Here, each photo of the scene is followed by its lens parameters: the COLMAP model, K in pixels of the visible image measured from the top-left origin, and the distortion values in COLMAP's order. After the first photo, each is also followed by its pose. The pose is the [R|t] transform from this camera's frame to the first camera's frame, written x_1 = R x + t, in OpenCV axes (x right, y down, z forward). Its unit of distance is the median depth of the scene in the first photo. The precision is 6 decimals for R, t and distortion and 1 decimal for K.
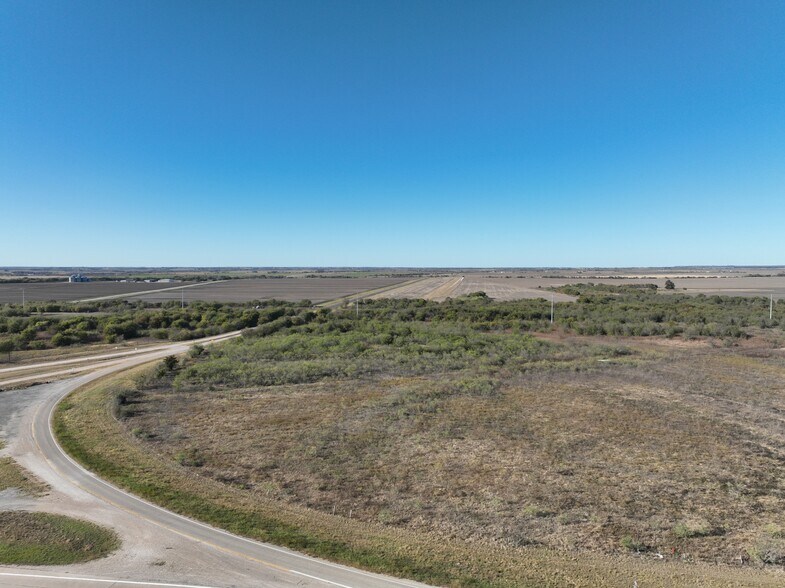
lens RADIAL K [[551.4, 0, 392.5], [0, 551.4, 294.0], [0, 0, 1]] dist [0.000167, 0.015373]
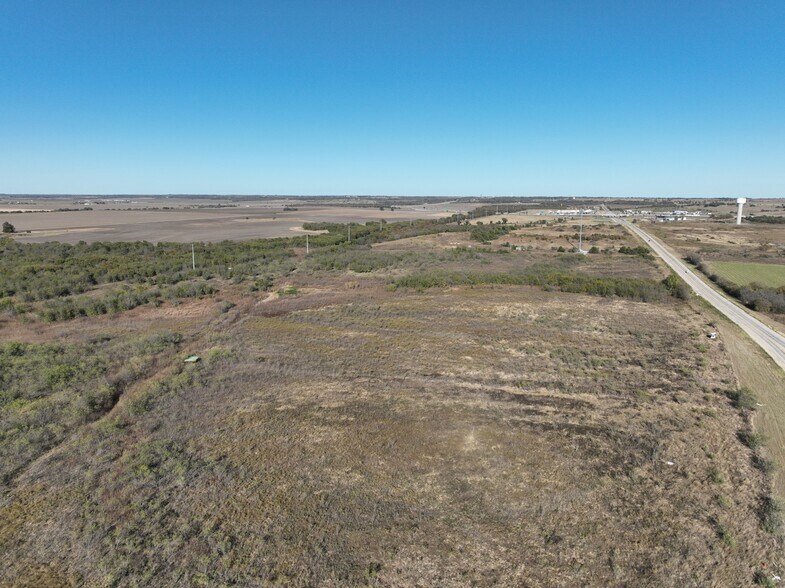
lens RADIAL K [[551.4, 0, 392.5], [0, 551.4, 294.0], [0, 0, 1]] dist [0.000167, 0.015373]
pose [[0.395968, -0.158591, 0.904466, -0.300806], [0.041261, 0.987051, 0.155008, -0.120099], [-0.917337, -0.024060, 0.397384, 0.516707]]
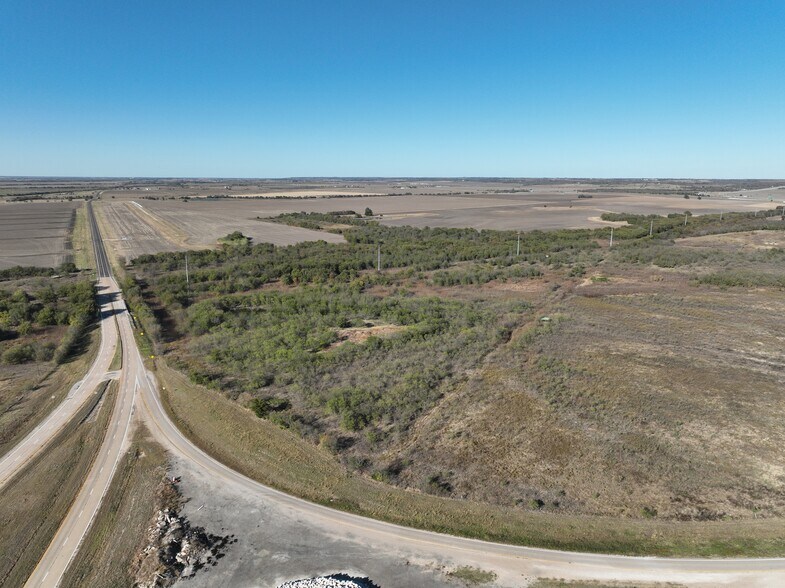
lens RADIAL K [[551.4, 0, 392.5], [0, 551.4, 294.0], [0, 0, 1]] dist [0.000167, 0.015373]
pose [[0.787313, -0.126001, 0.603541, -0.859977], [0.027290, 0.985057, 0.170050, -0.212738], [-0.615949, -0.117412, 0.778987, 0.299107]]
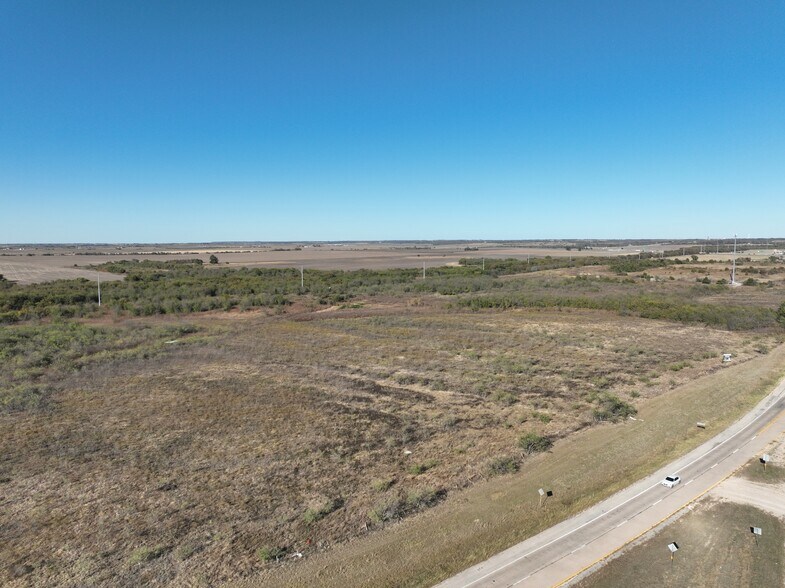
lens RADIAL K [[551.4, 0, 392.5], [0, 551.4, 294.0], [0, 0, 1]] dist [0.000167, 0.015373]
pose [[0.705157, -0.068583, 0.705726, -0.008691], [0.037799, 0.997532, 0.059172, -0.001923], [-0.708043, -0.015050, 0.706009, 0.102158]]
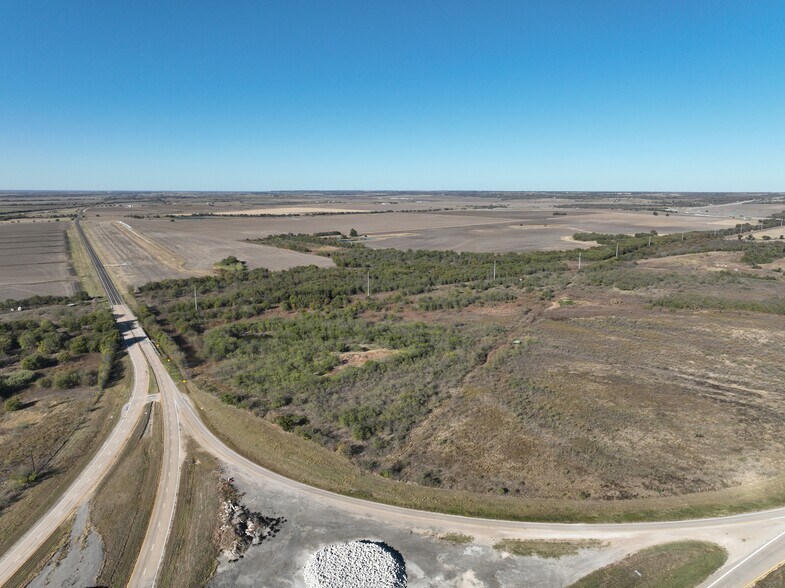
lens RADIAL K [[551.4, 0, 392.5], [0, 551.4, 294.0], [0, 0, 1]] dist [0.000167, 0.015373]
pose [[0.764692, -0.120062, 0.633112, -1.038749], [0.030943, 0.988198, 0.150025, -0.312931], [-0.643652, -0.095133, 0.759383, 0.129637]]
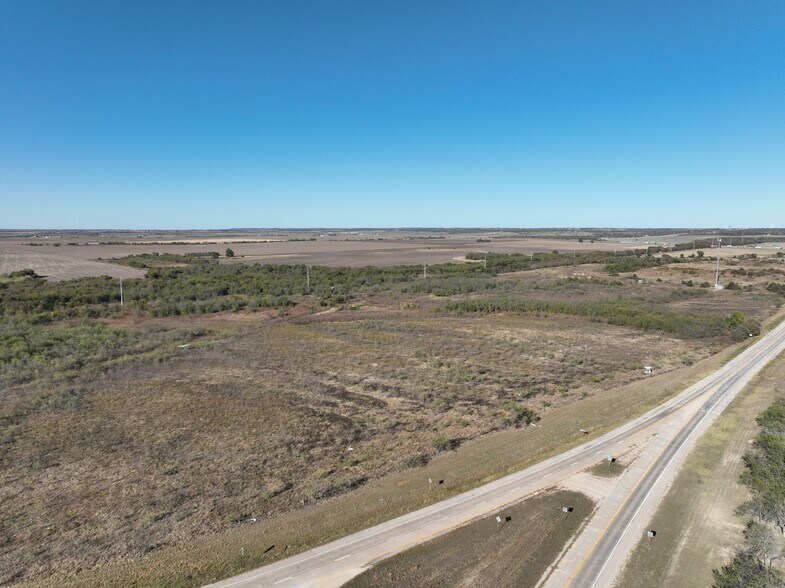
lens RADIAL K [[551.4, 0, 392.5], [0, 551.4, 294.0], [0, 0, 1]] dist [0.000167, 0.015373]
pose [[0.727994, -0.079878, 0.680914, -0.060842], [0.032448, 0.996091, 0.082160, -0.073488], [-0.684815, -0.037718, 0.727740, -0.082451]]
